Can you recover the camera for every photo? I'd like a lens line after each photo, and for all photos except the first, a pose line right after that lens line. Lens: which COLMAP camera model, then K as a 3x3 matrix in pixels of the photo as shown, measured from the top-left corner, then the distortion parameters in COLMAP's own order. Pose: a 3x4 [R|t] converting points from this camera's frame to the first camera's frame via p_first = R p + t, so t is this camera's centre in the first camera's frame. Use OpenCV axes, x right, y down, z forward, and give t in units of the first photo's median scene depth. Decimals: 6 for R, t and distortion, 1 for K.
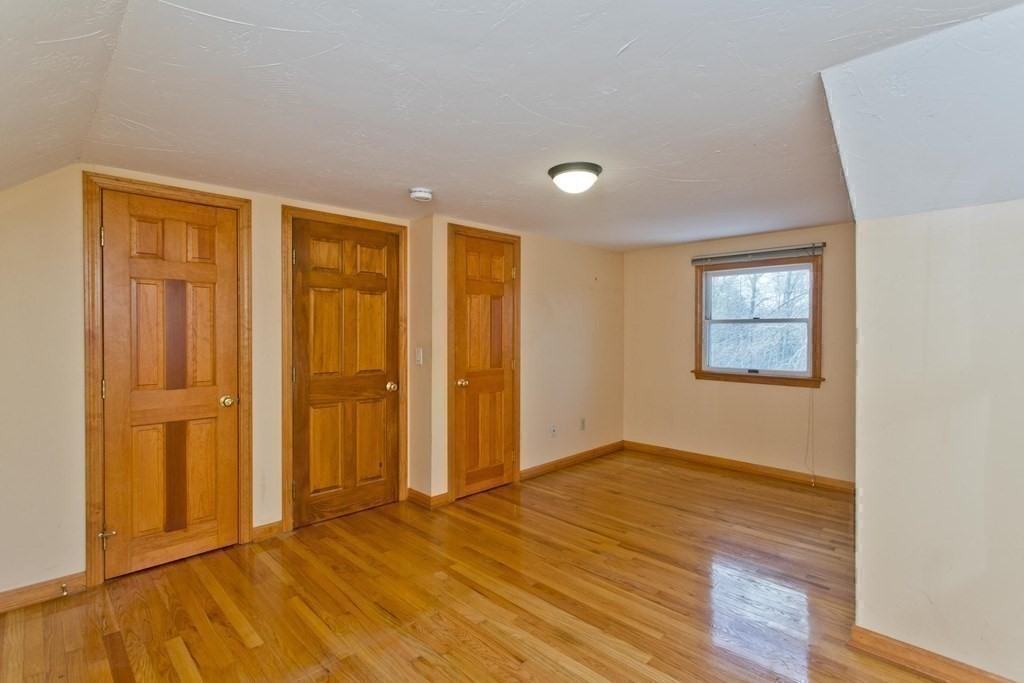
lens RADIAL K [[496.5, 0, 507.7], [0, 496.5, 338.9], [0, 0, 1]] dist [0.002448, 0.001197]
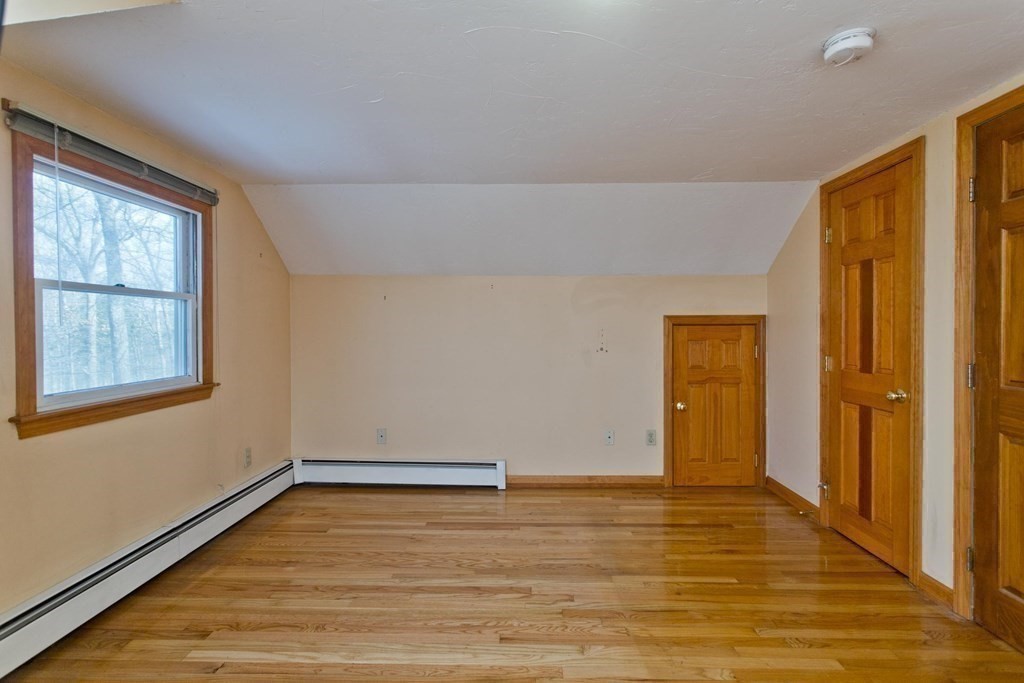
lens RADIAL K [[496.5, 0, 522.3], [0, 496.5, 337.5], [0, 0, 1]] dist [0.002448, 0.001197]
pose [[-0.711549, 0.011377, -0.702545, 0.417703], [-0.009198, 0.999632, 0.025503, 0.011963], [0.702576, 0.024608, -0.711183, 1.038839]]
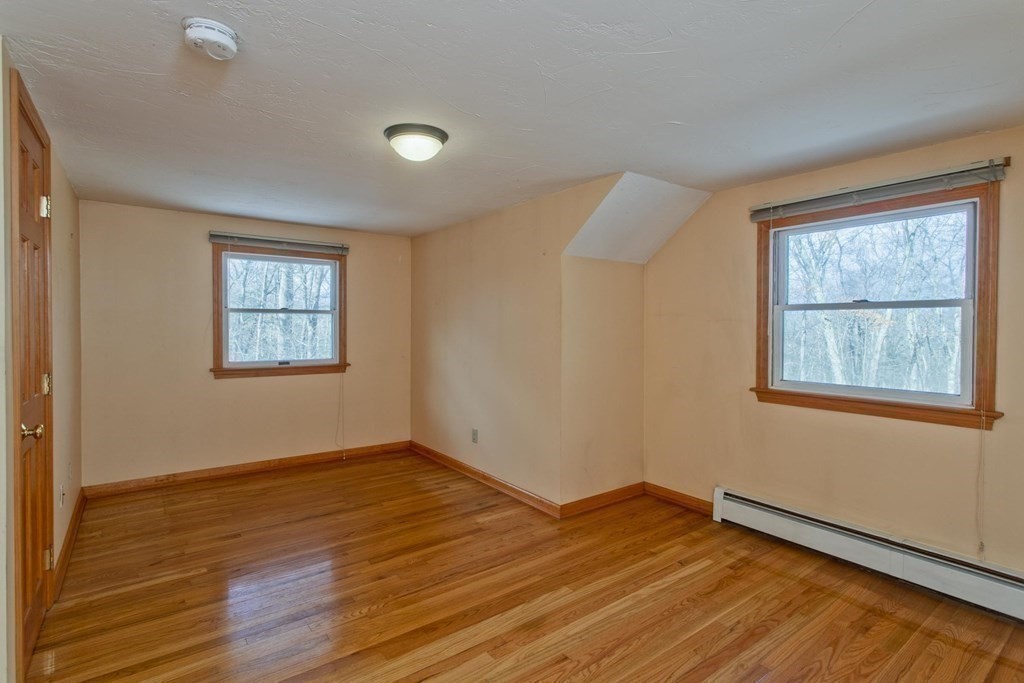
lens RADIAL K [[496.5, 0, 518.9], [0, 496.5, 335.9], [0, 0, 1]] dist [0.002448, 0.001197]
pose [[0.131847, -0.019629, 0.991076, -0.565757], [0.009965, 0.999780, 0.018475, -0.001539], [-0.991220, 0.007440, 0.132014, 0.578403]]
